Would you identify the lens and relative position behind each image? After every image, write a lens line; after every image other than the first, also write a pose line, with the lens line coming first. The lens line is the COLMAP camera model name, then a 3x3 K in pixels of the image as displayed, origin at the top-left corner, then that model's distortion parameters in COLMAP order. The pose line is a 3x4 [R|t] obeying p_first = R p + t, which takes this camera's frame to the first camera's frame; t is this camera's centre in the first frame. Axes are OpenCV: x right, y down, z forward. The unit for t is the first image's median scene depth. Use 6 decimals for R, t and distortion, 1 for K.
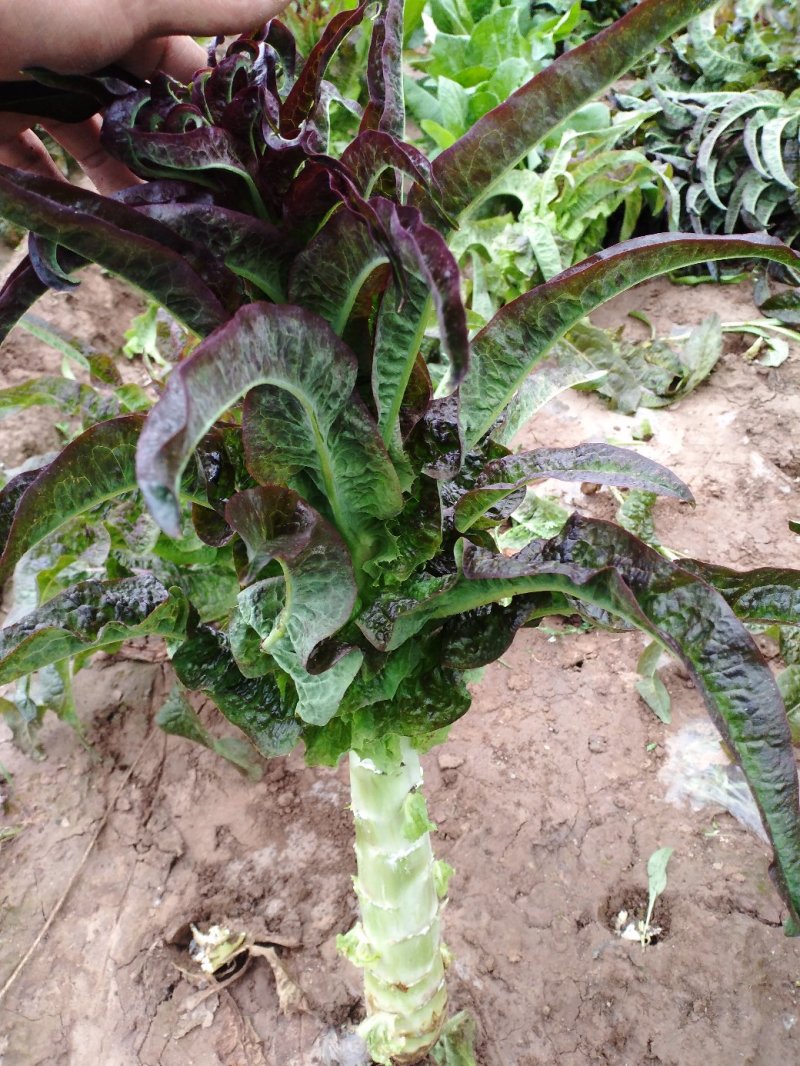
lens RADIAL K [[915.3, 0, 400.0], [0, 915.3, 533.0], [0, 0, 1]] dist [0.037906, -0.002311]
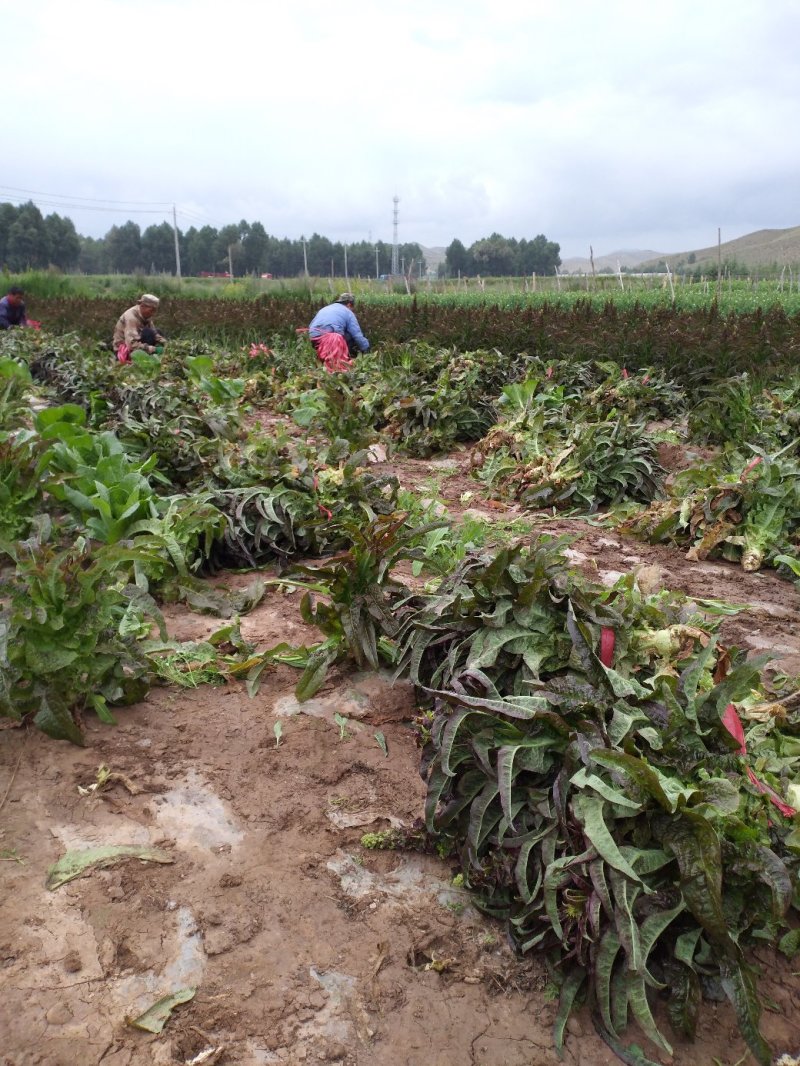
lens RADIAL K [[915.3, 0, 400.0], [0, 915.3, 533.0], [0, 0, 1]] dist [0.037906, -0.002311]
pose [[0.881120, -0.028013, 0.472063, -0.306210], [0.243563, 0.882539, -0.402246, 0.519078], [-0.405346, 0.469404, 0.784445, -0.690931]]
